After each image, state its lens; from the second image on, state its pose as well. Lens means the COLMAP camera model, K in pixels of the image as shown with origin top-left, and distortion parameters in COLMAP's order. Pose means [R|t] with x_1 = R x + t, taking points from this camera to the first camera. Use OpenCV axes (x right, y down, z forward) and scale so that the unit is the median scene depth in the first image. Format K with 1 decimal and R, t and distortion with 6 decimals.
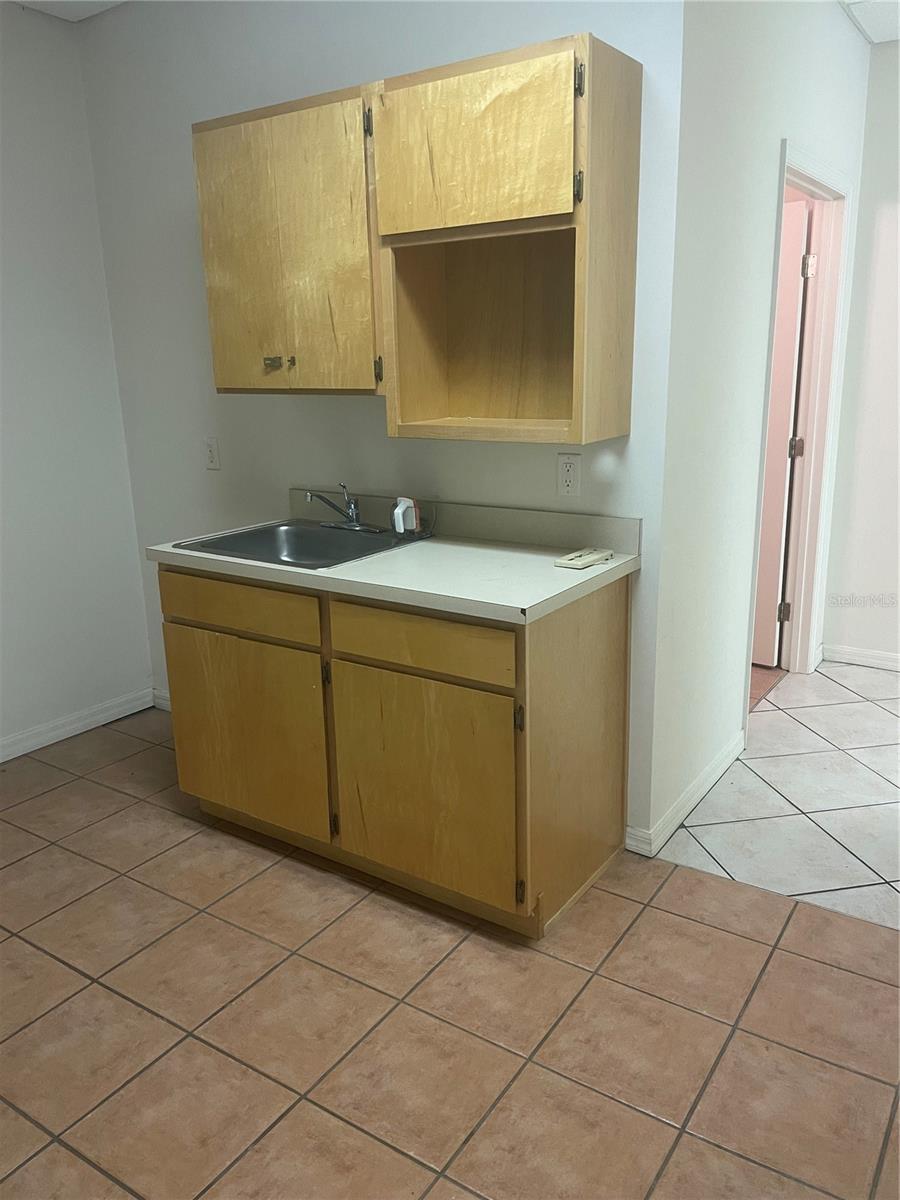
lens RADIAL K [[907.4, 0, 450.0], [0, 907.4, 600.0], [0, 0, 1]] dist [0.063265, -0.094011]
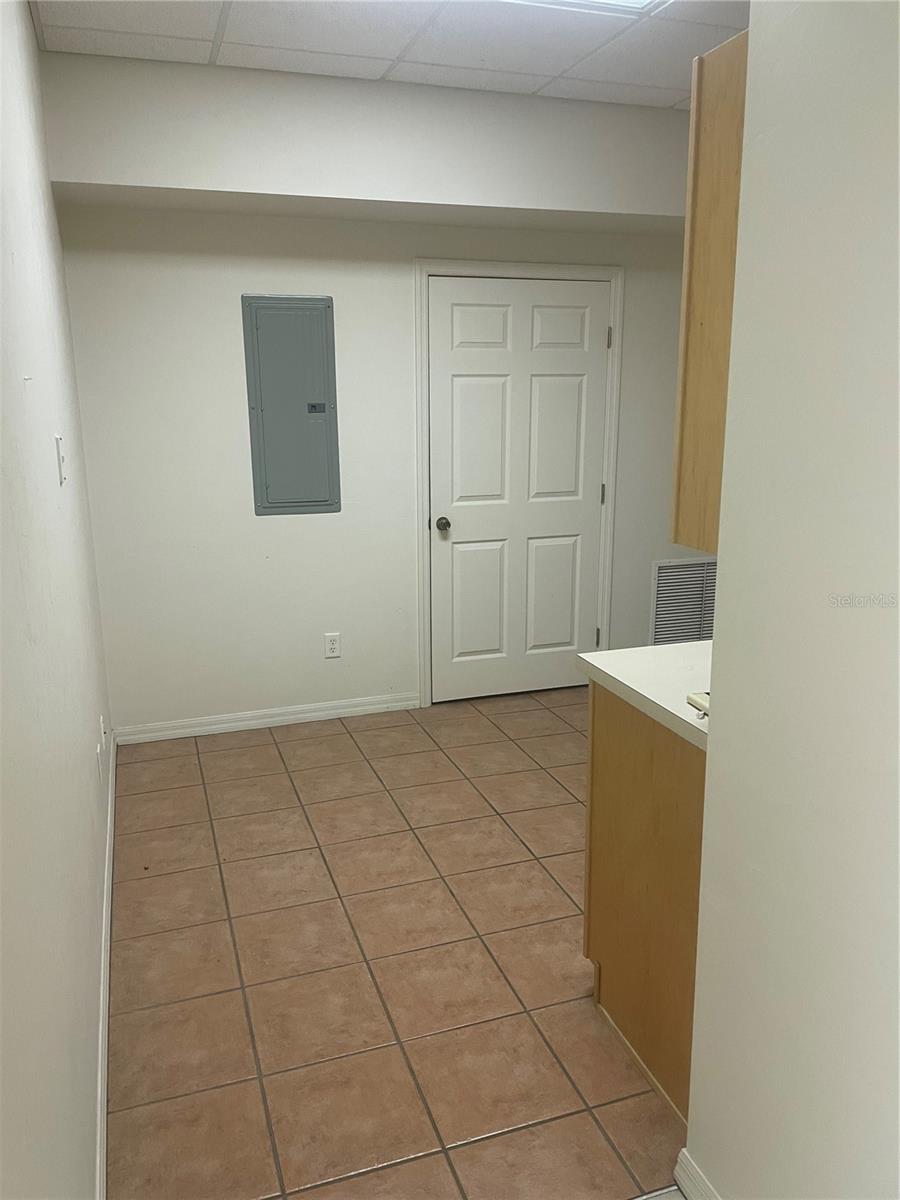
lens RADIAL K [[907.4, 0, 450.0], [0, 907.4, 600.0], [0, 0, 1]] dist [0.063265, -0.094011]
pose [[-0.606086, 0.207763, -0.767785, 1.050266], [-0.190491, 0.899277, 0.393717, -0.474675], [0.772252, 0.384883, -0.505463, 1.458031]]
